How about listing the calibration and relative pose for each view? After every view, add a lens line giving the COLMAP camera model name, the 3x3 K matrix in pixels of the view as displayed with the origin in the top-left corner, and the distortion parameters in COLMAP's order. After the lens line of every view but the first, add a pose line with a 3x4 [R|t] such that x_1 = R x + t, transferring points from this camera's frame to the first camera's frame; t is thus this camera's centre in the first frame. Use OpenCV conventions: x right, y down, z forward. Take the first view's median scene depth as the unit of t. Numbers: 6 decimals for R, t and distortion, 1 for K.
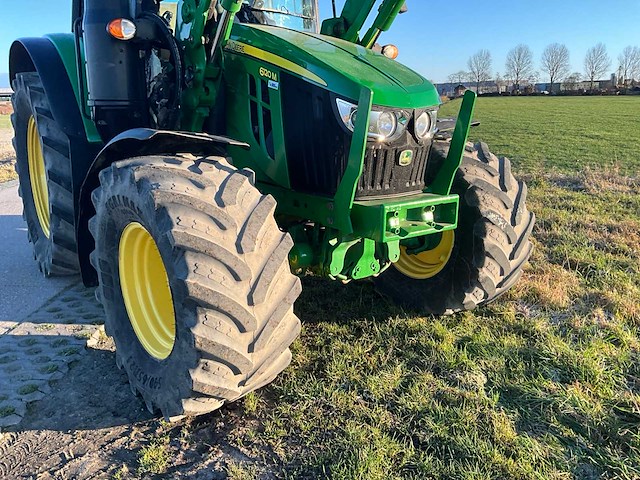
lens RADIAL K [[521.3, 0, 316.8], [0, 521.3, 236.3], [0, 0, 1]] dist [0.095820, -0.182191]
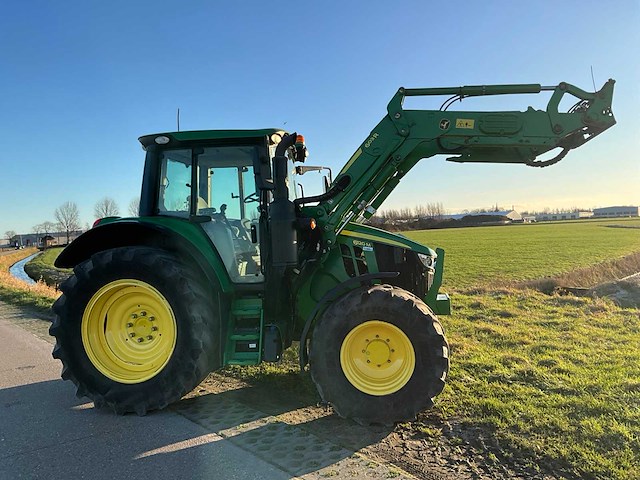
lens RADIAL K [[521.3, 0, 316.8], [0, 521.3, 236.3], [0, 0, 1]] dist [0.095820, -0.182191]
pose [[0.738592, -0.028452, 0.673553, -1.506165], [0.209866, 0.959168, -0.189613, -0.003035], [-0.640655, 0.281402, 0.714404, -0.279881]]
